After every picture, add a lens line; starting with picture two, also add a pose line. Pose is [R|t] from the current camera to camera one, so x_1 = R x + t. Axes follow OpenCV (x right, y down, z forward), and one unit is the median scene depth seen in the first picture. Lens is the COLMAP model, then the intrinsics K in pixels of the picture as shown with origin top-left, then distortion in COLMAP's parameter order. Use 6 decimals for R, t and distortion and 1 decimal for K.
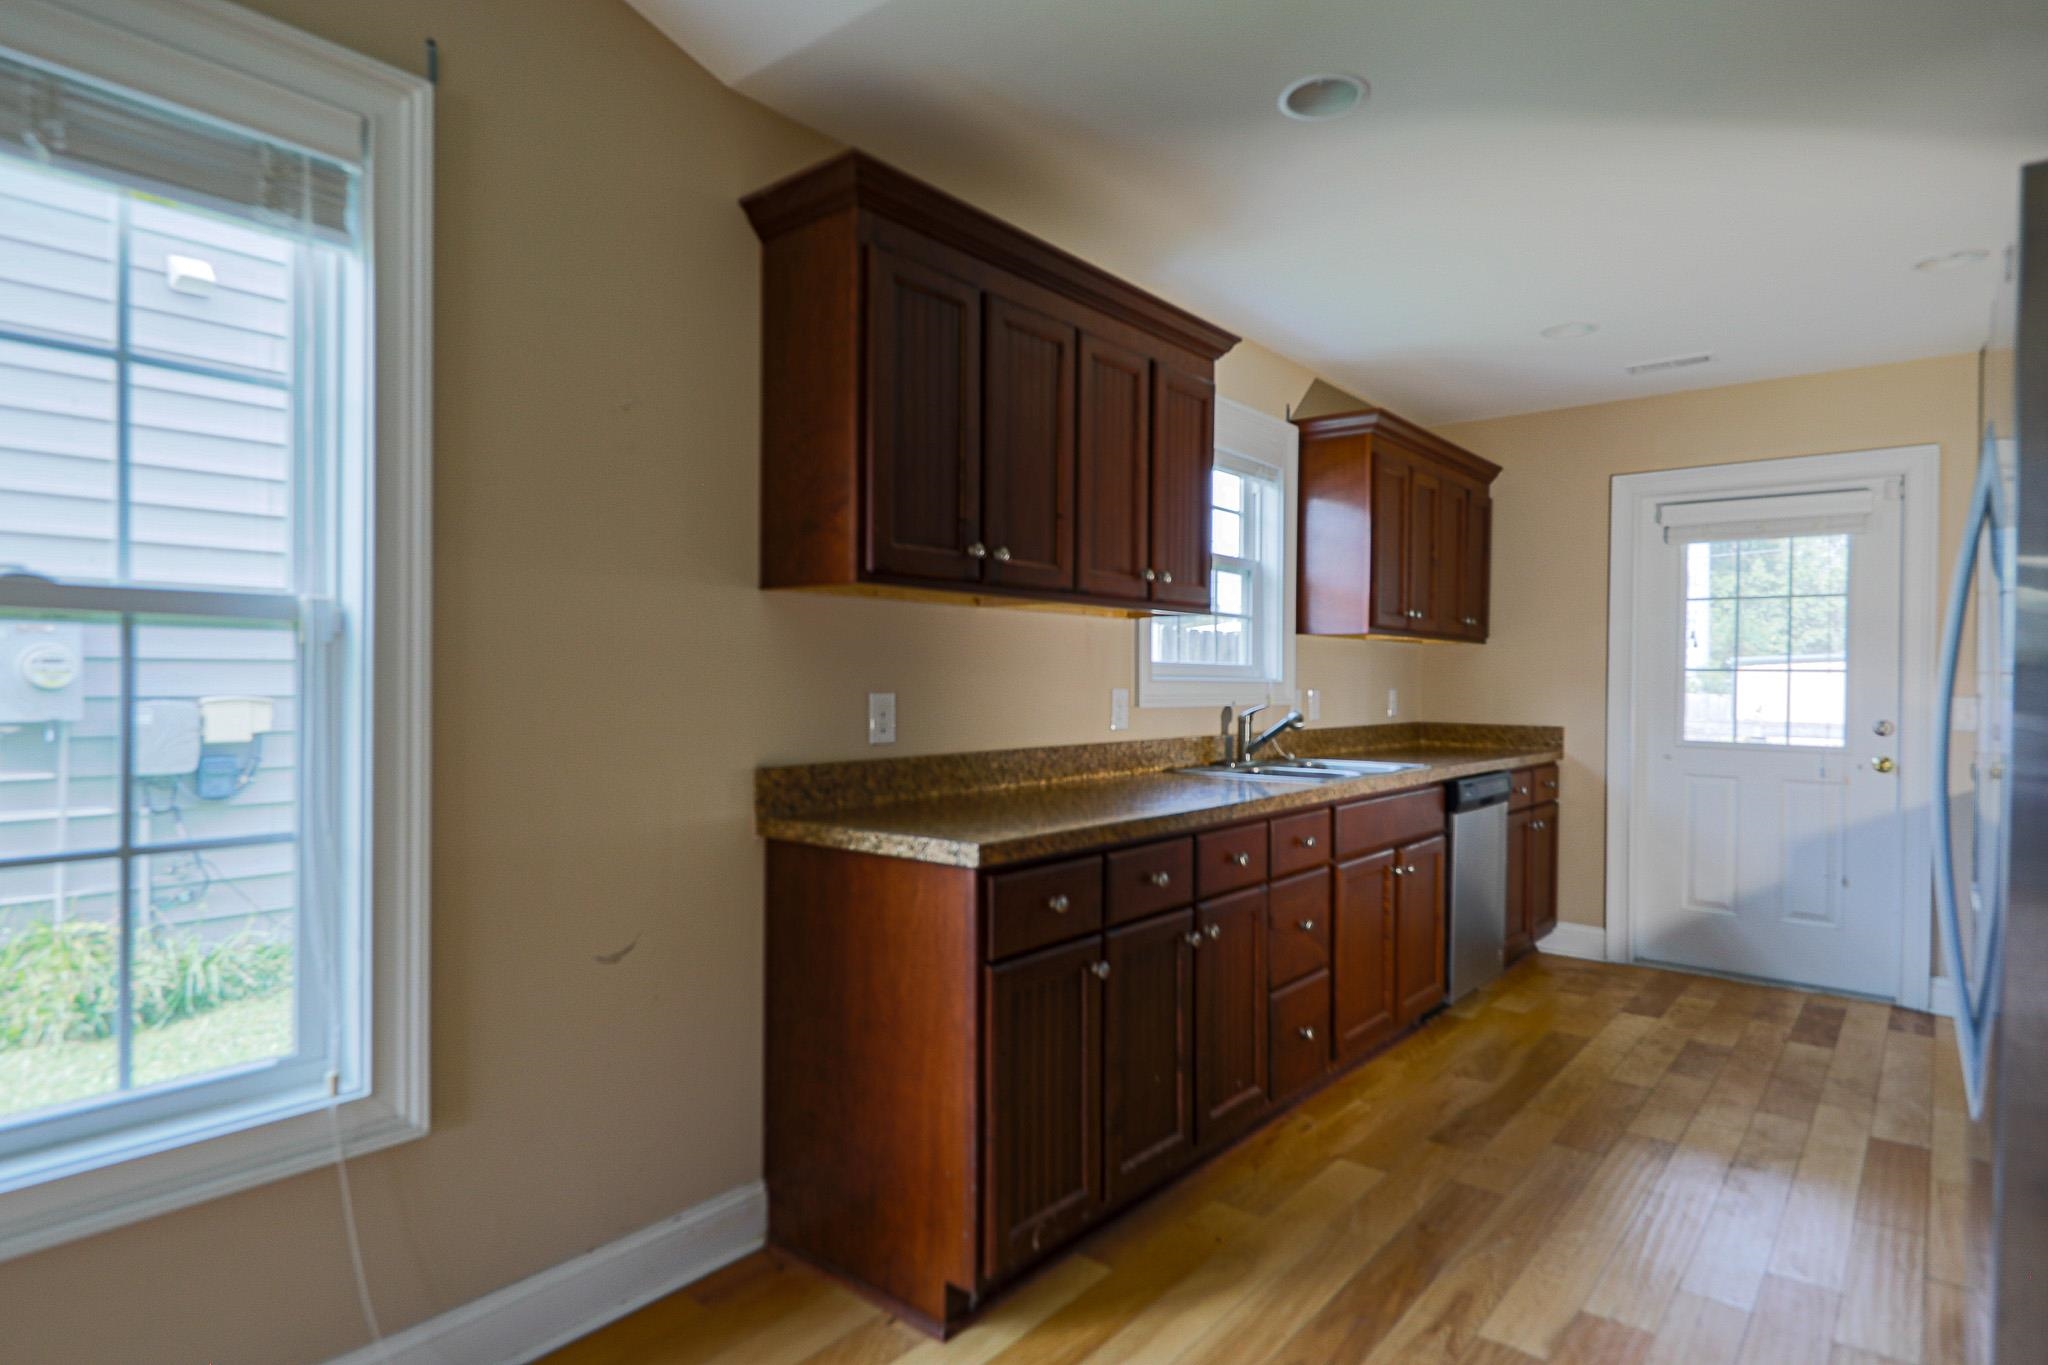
lens RADIAL K [[1113.2, 0, 1029.9], [0, 1113.2, 679.8], [0, 0, 1]] dist [0.020781, -0.005812]
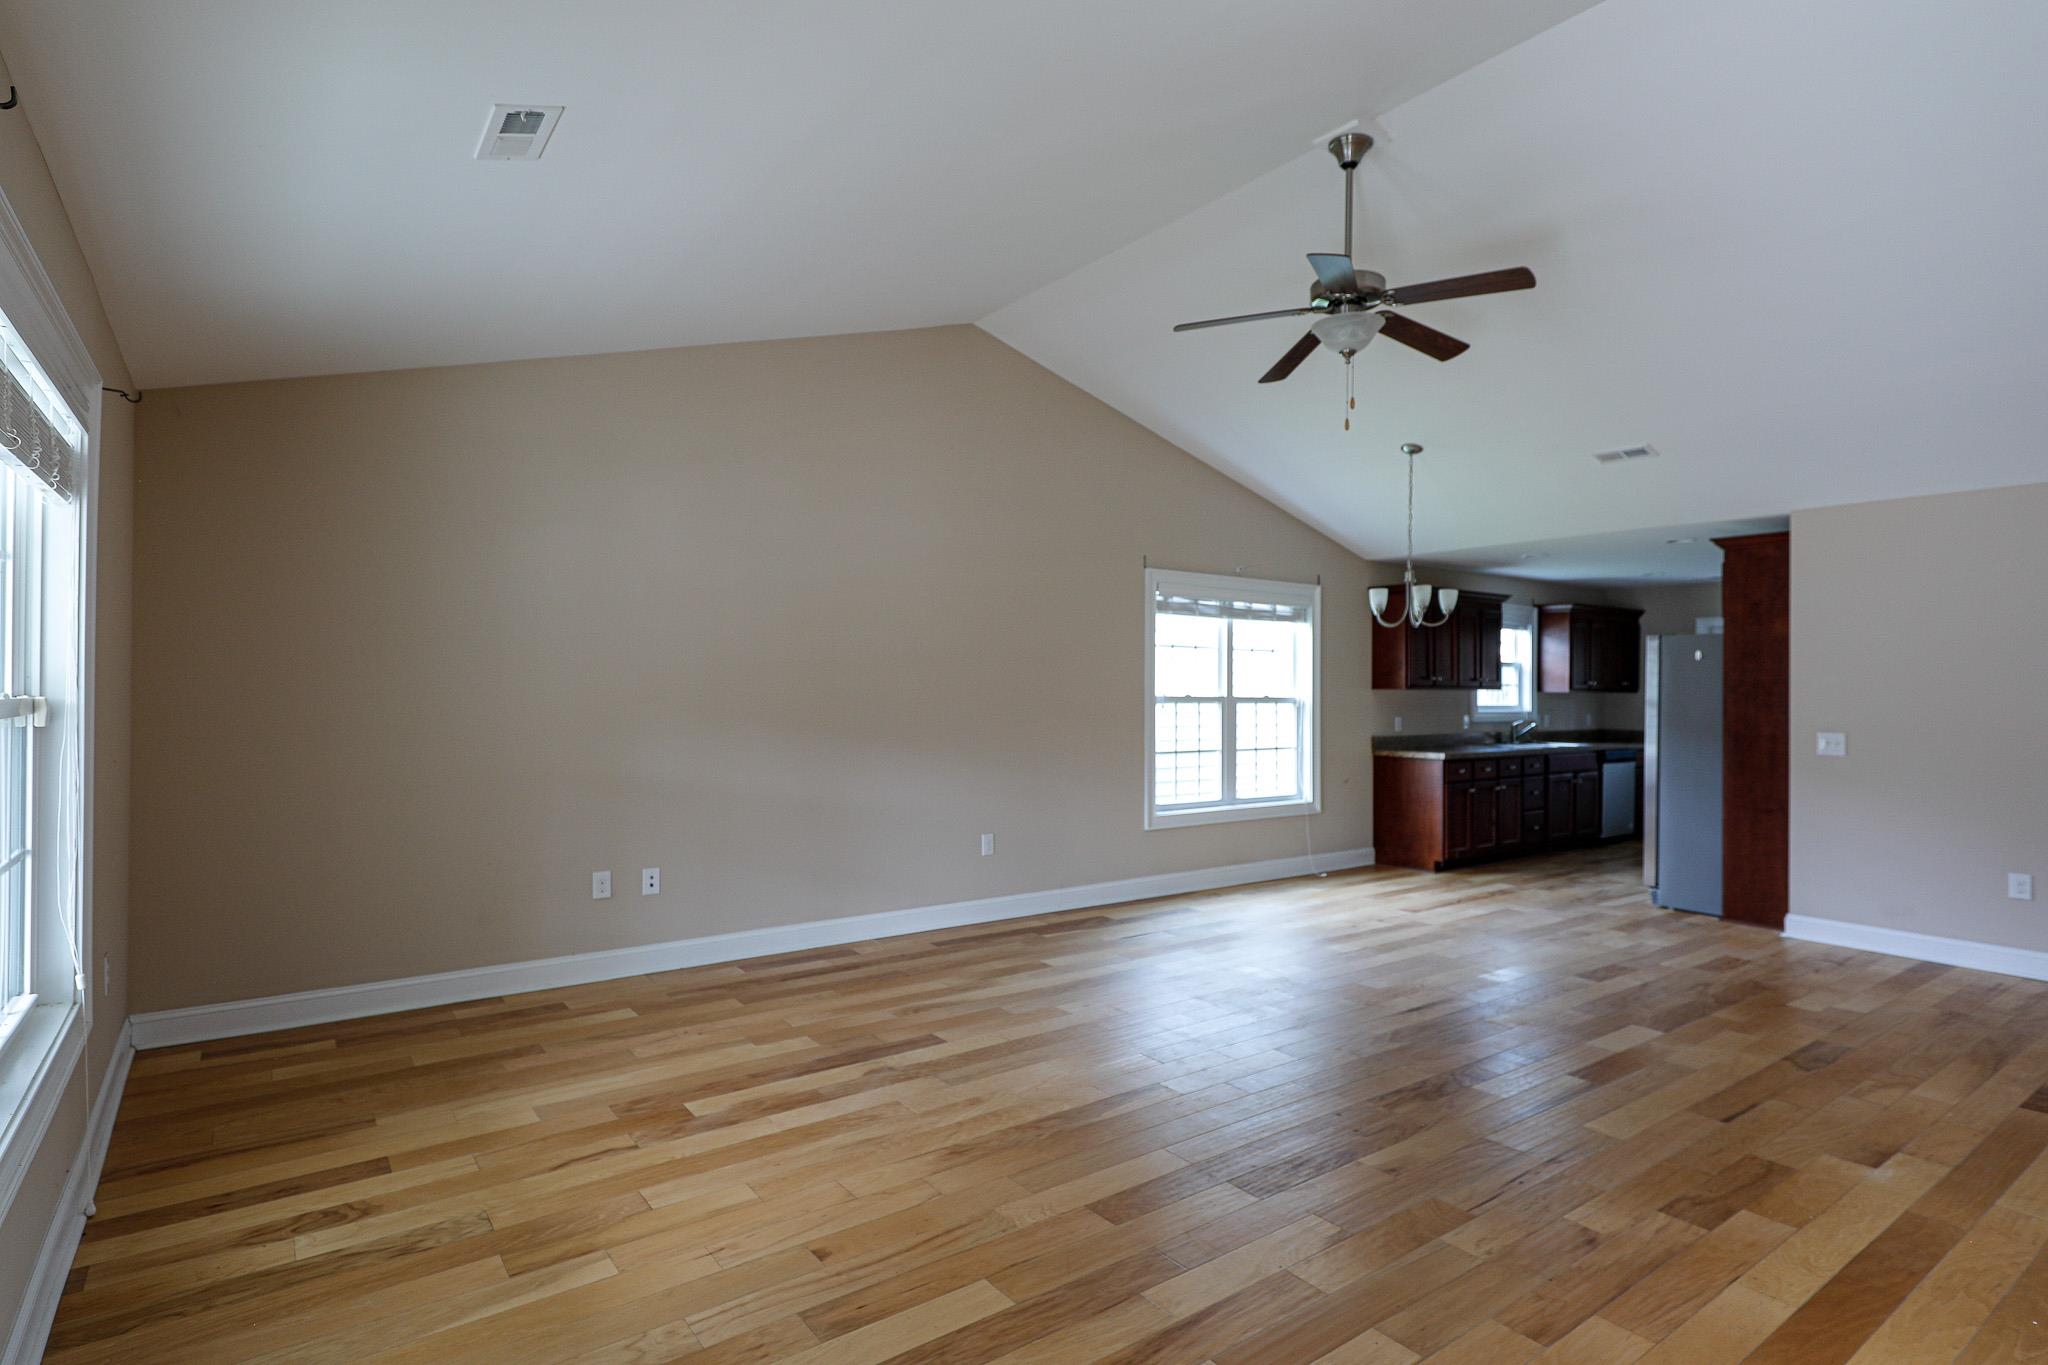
lens RADIAL K [[1055.5, 0, 1032.4], [0, 1055.5, 688.4], [0, 0, 1]] dist [0.021066, -0.006790]
pose [[0.971075, -0.000185, -0.238775, -0.404888], [-0.000693, 0.999993, -0.003596, -0.056059], [0.238774, 0.003657, 0.971068, -2.189478]]
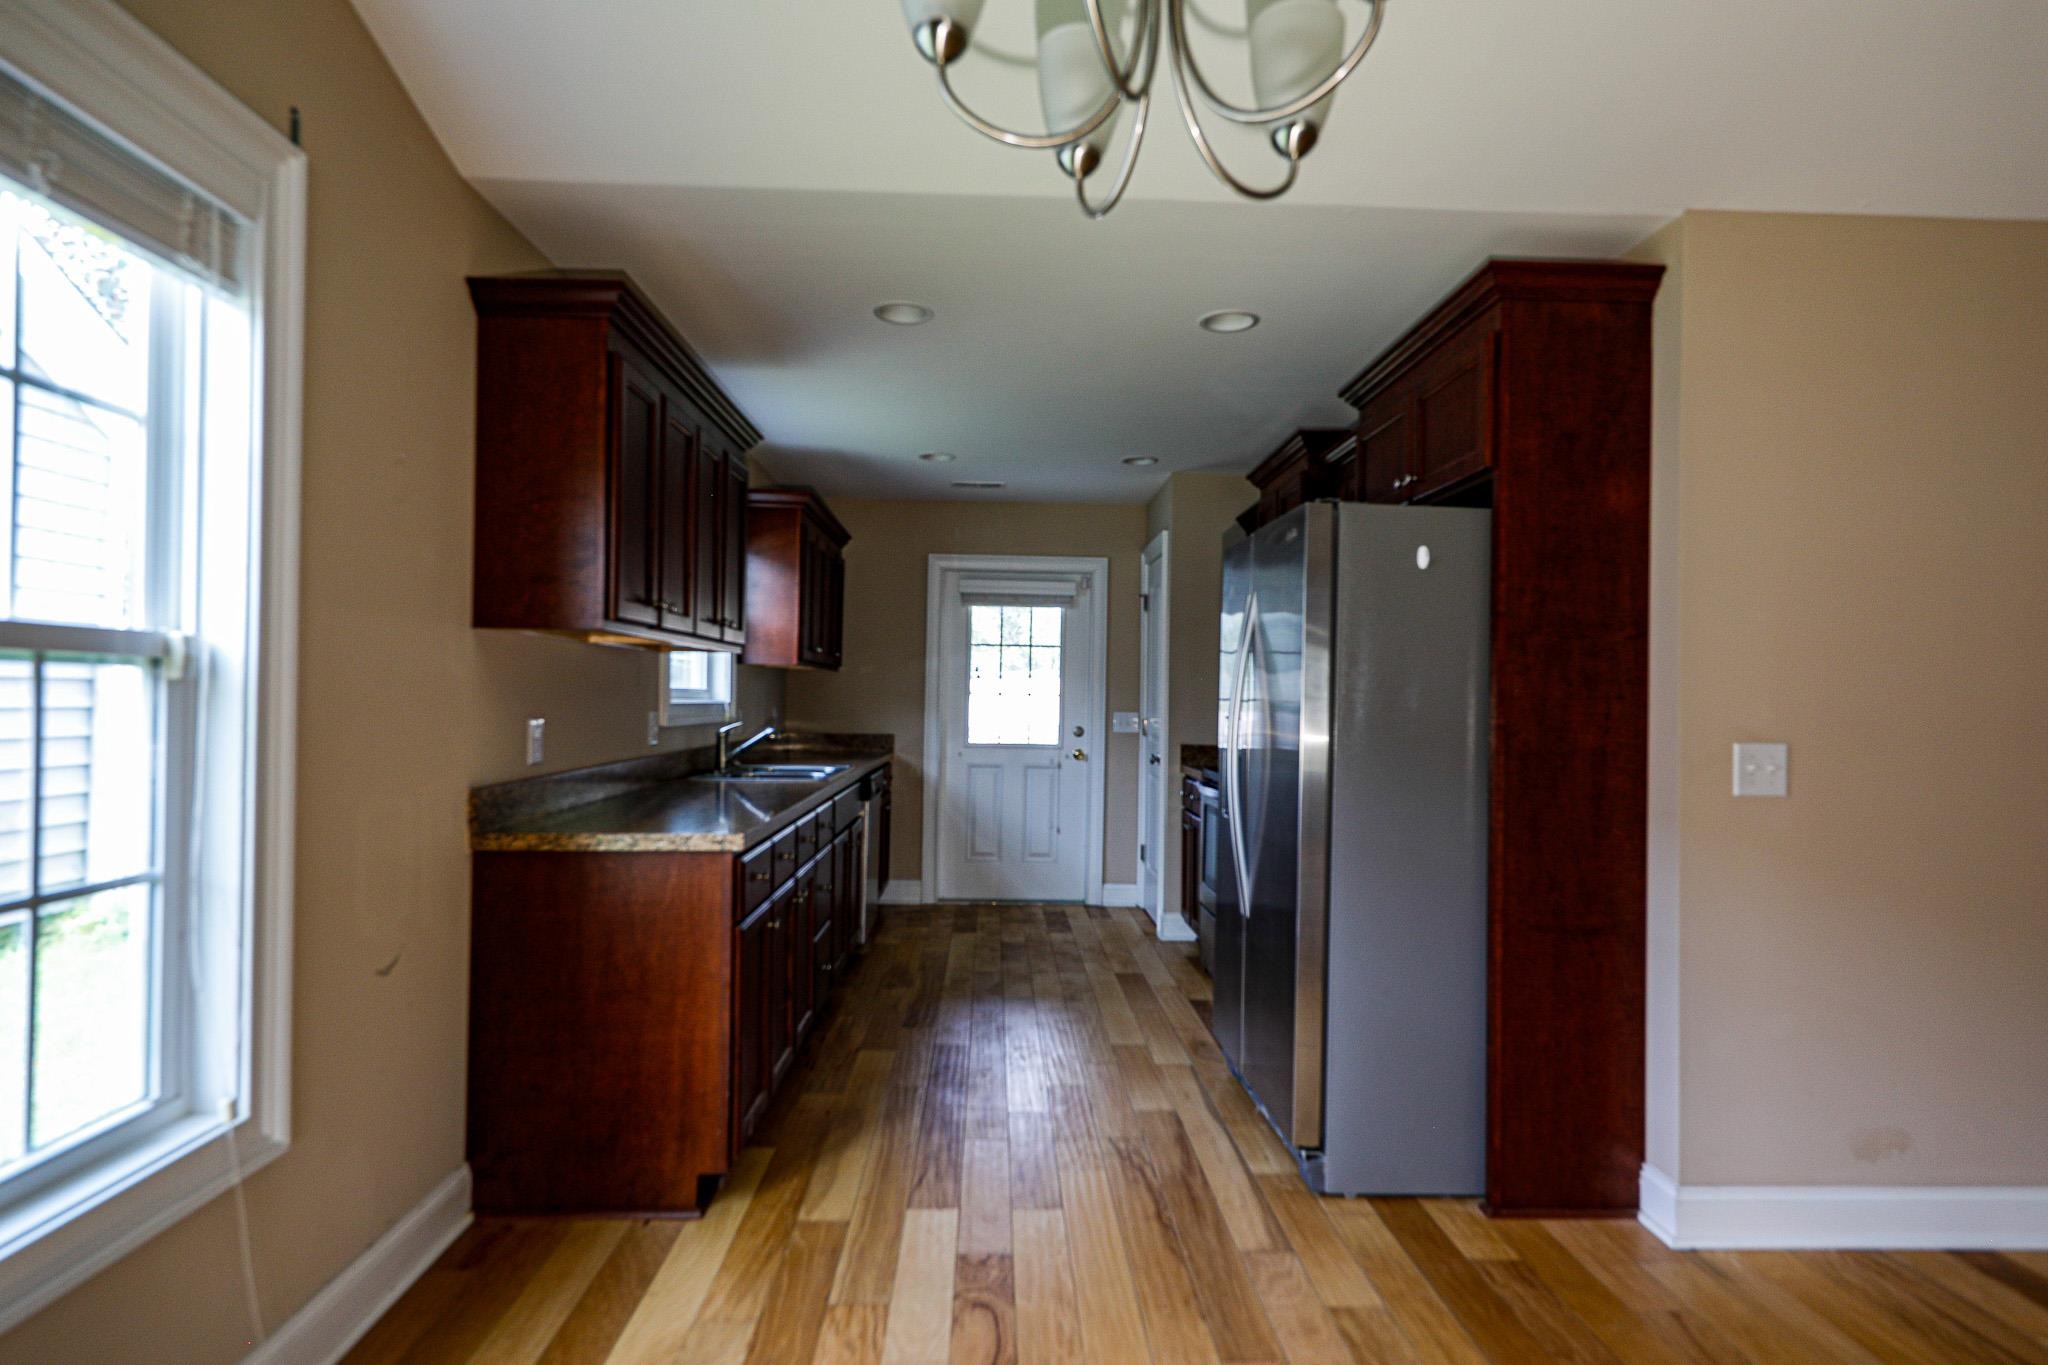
lens RADIAL K [[1055.5, 0, 1032.8], [0, 1055.5, 676.0], [0, 0, 1]] dist [0.021066, -0.006790]
pose [[0.754686, 0.016637, 0.655876, -0.418899], [-0.007879, 0.999836, -0.016296, -0.016180], [-0.656039, 0.007131, 0.754693, -0.131221]]
